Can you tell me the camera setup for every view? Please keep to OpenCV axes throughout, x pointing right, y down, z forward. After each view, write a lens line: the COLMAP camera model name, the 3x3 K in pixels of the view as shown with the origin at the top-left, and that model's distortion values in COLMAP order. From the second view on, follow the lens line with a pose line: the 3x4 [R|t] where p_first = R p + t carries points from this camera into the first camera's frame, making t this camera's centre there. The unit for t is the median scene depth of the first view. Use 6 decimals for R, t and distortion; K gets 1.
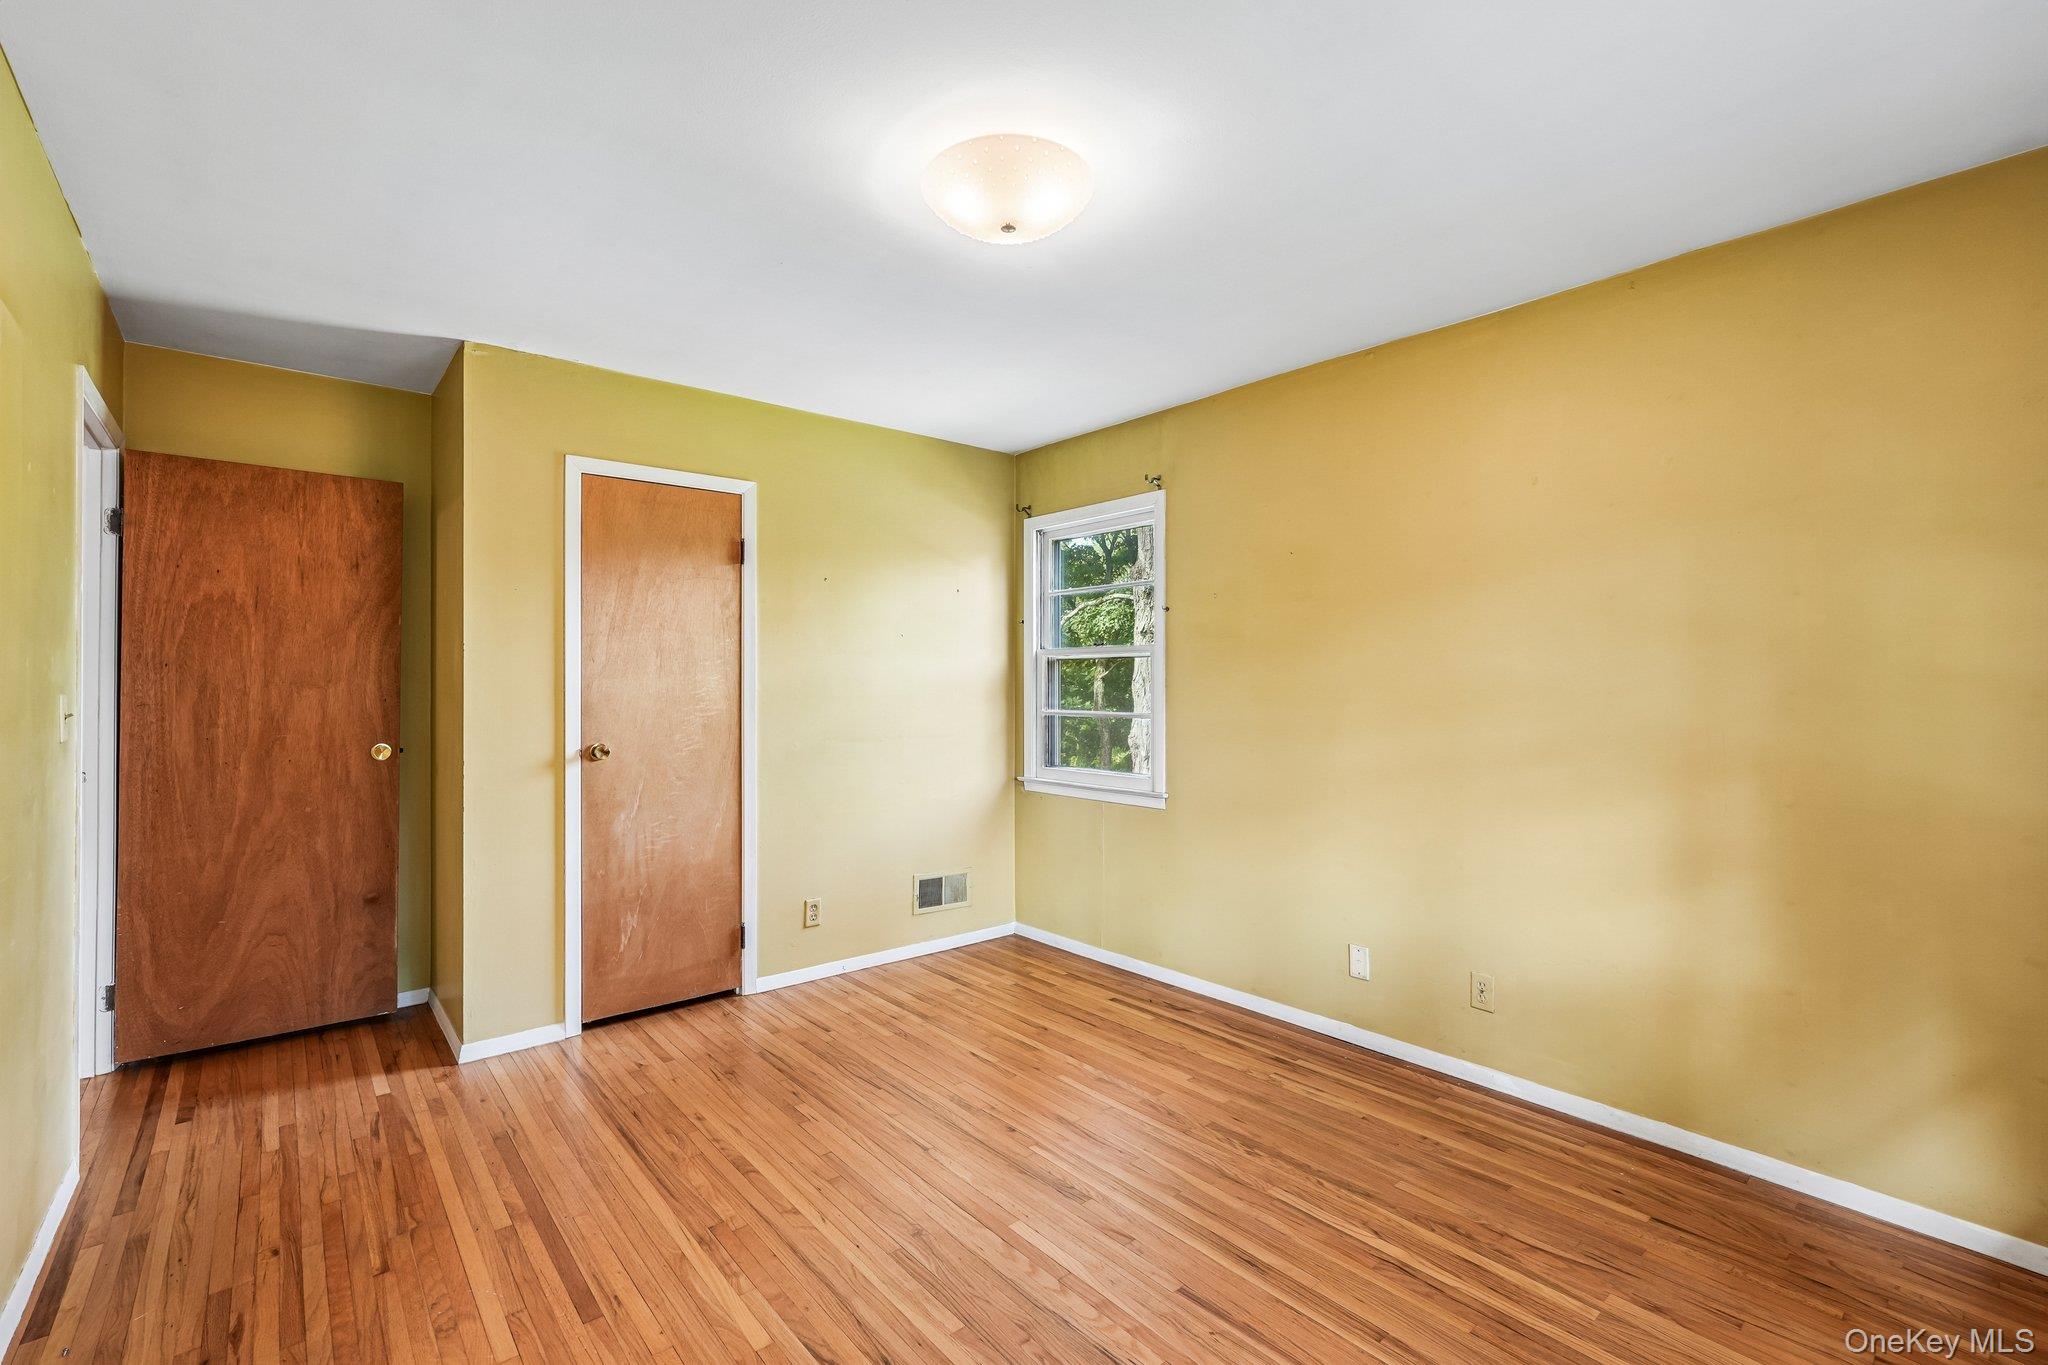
lens RADIAL K [[897.7, 0, 1016.6], [0, 897.7, 683.7], [0, 0, 1]] dist [-0.010777, 0.006049]
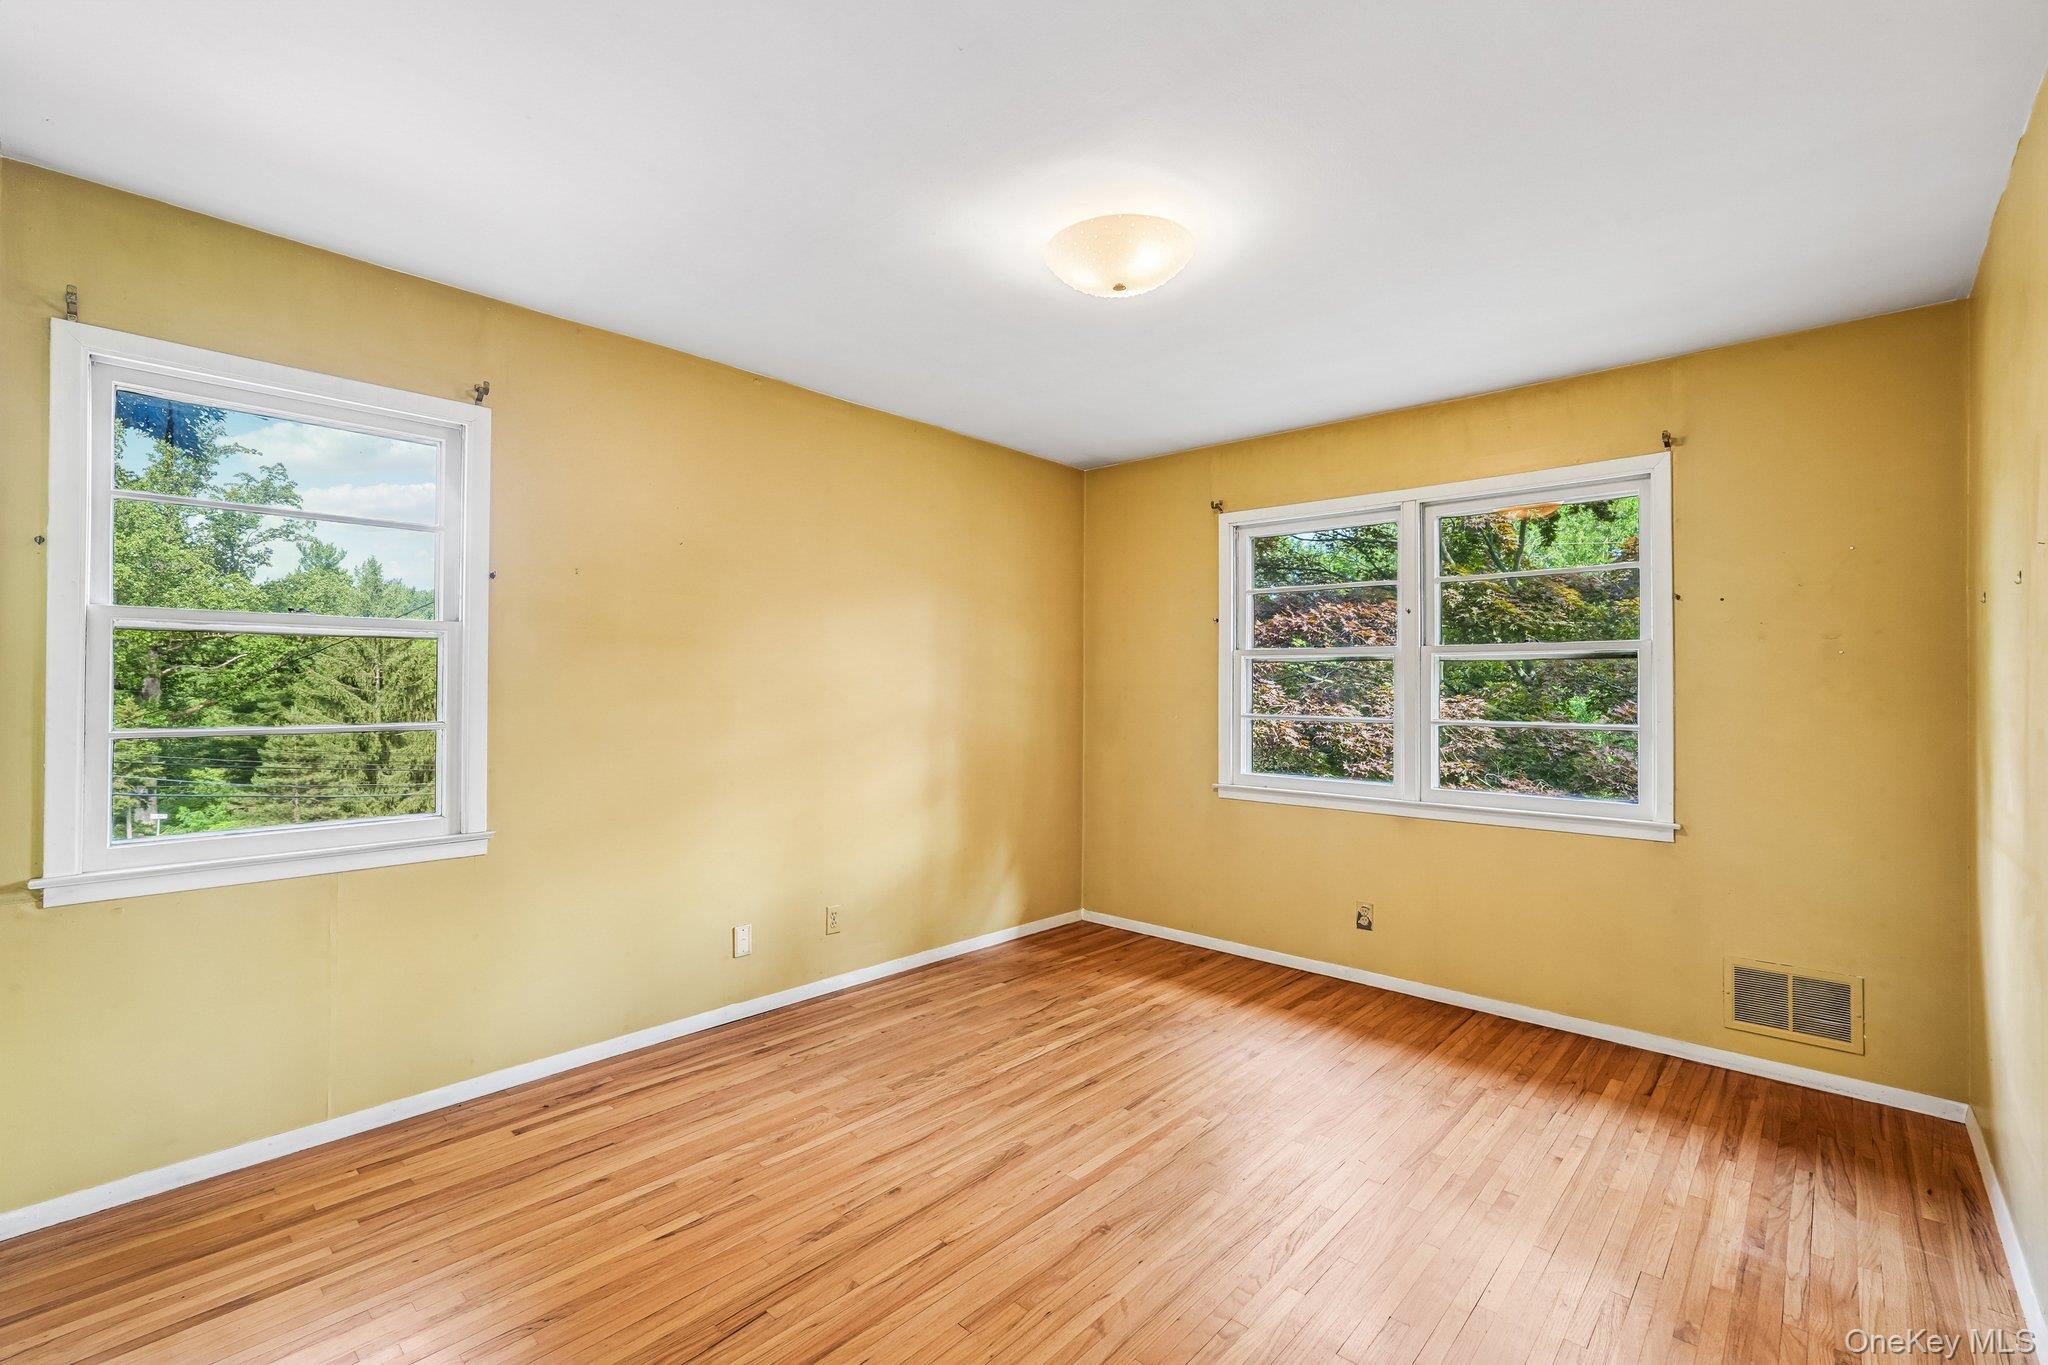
lens RADIAL K [[897.7, 0, 1018.0], [0, 897.7, 678.9], [0, 0, 1]] dist [-0.010777, 0.006049]
pose [[-0.117998, 0.005531, 0.992998, -0.835877], [-0.005003, 0.999968, -0.006164, 0.003831], [-0.993001, -0.005695, -0.117966, 0.928540]]
